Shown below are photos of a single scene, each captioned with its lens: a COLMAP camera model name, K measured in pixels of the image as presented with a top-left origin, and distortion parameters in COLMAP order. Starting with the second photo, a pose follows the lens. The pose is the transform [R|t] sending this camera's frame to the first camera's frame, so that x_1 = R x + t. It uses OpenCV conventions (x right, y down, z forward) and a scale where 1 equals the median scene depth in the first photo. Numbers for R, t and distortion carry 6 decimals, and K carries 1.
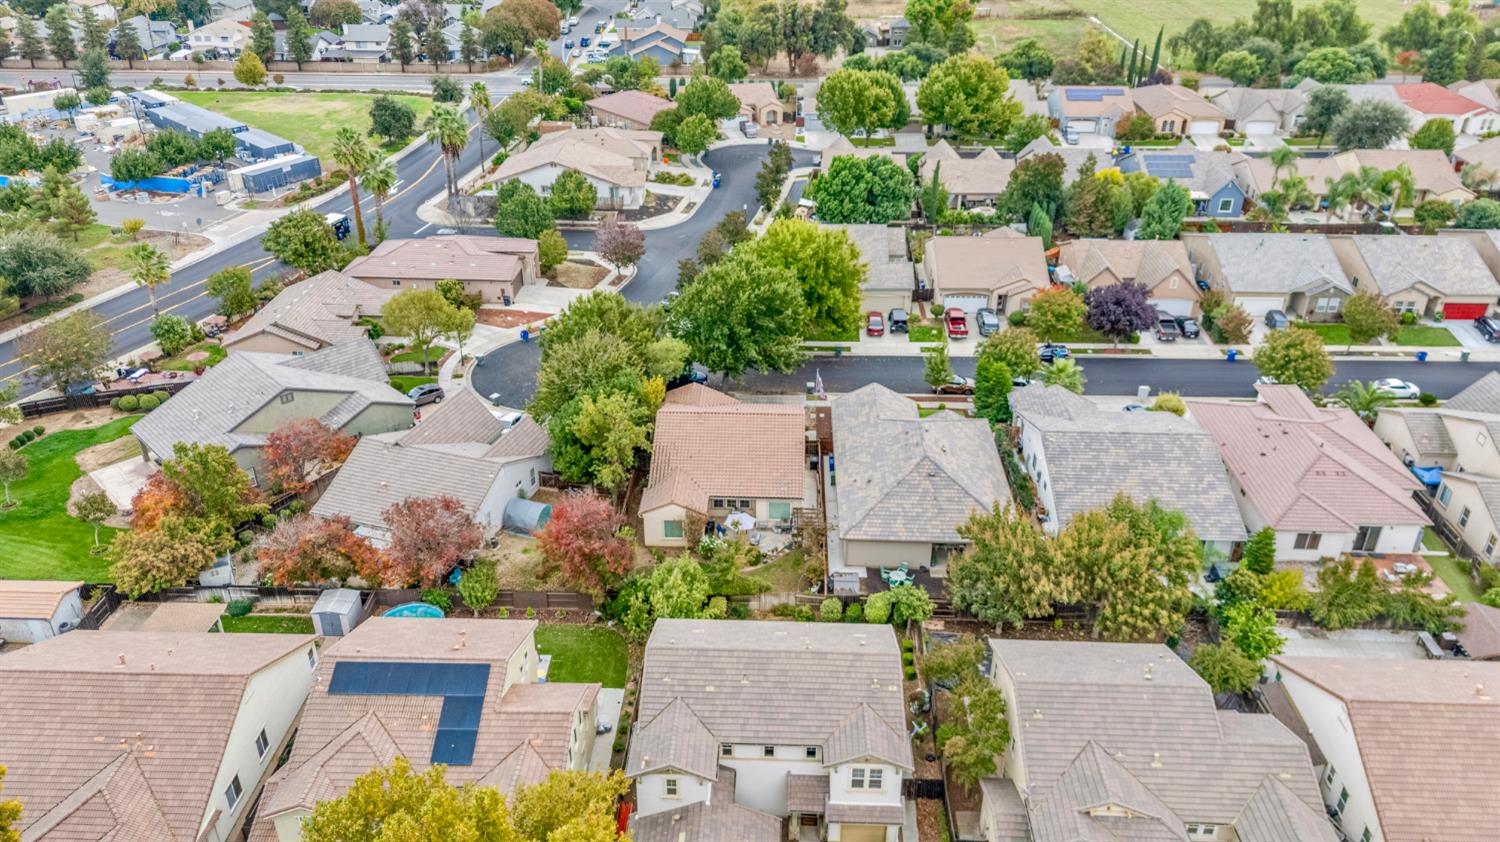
lens RADIAL K [[1075.4, 0, 759.7], [0, 1075.4, 419.3], [0, 0, 1]] dist [0.063772, -0.058634]
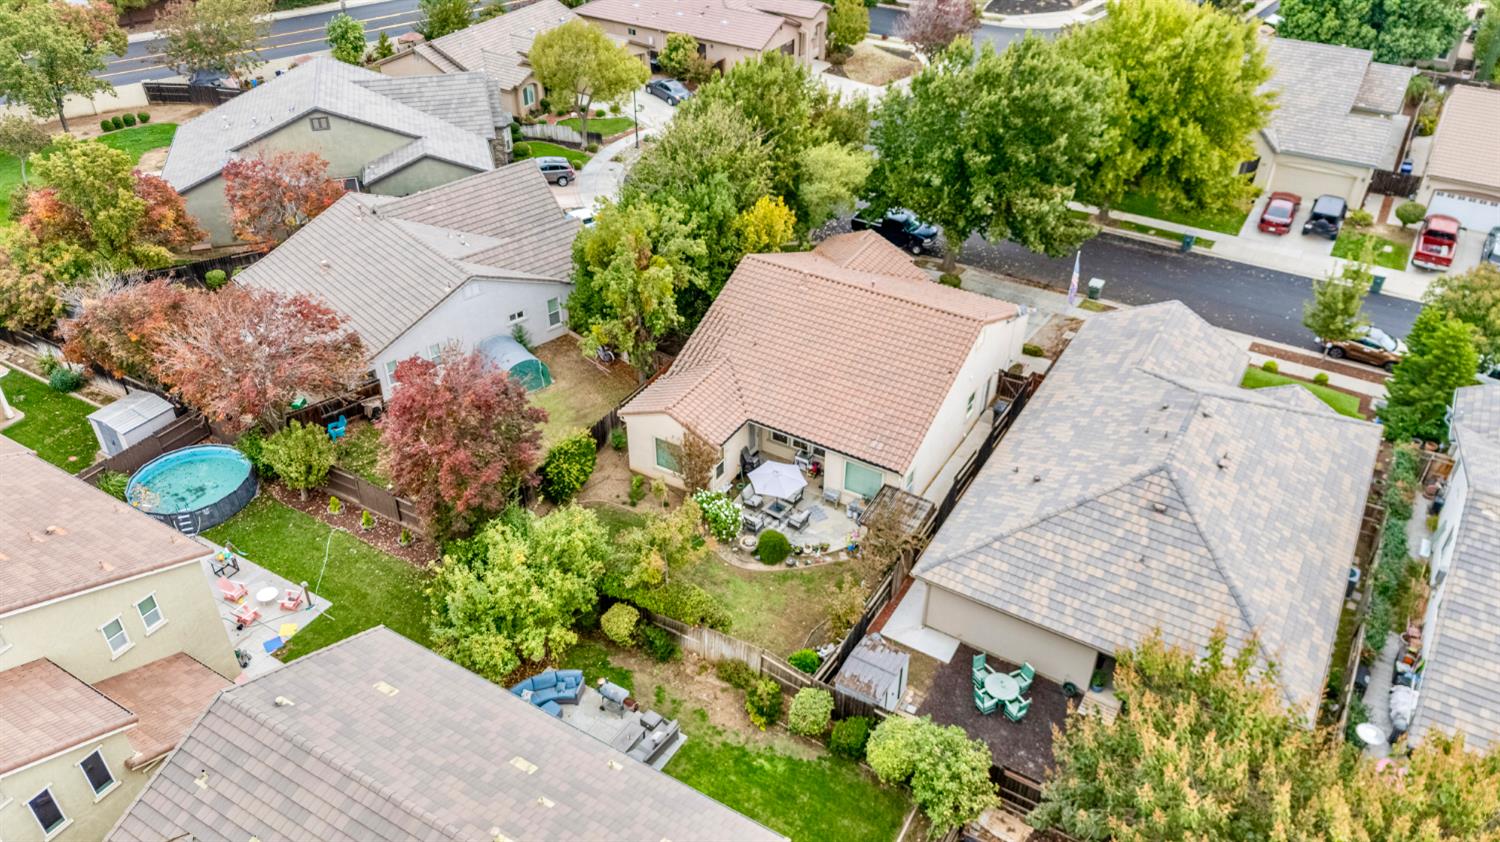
lens RADIAL K [[1104.7, 0, 757.2], [0, 1104.7, 416.2], [0, 0, 1]] dist [0.066141, -0.068155]
pose [[0.877776, 0.280365, -0.388464, 0.136116], [-0.233282, 0.958383, 0.164566, -0.019158], [0.418436, -0.053831, 0.906650, 0.362500]]
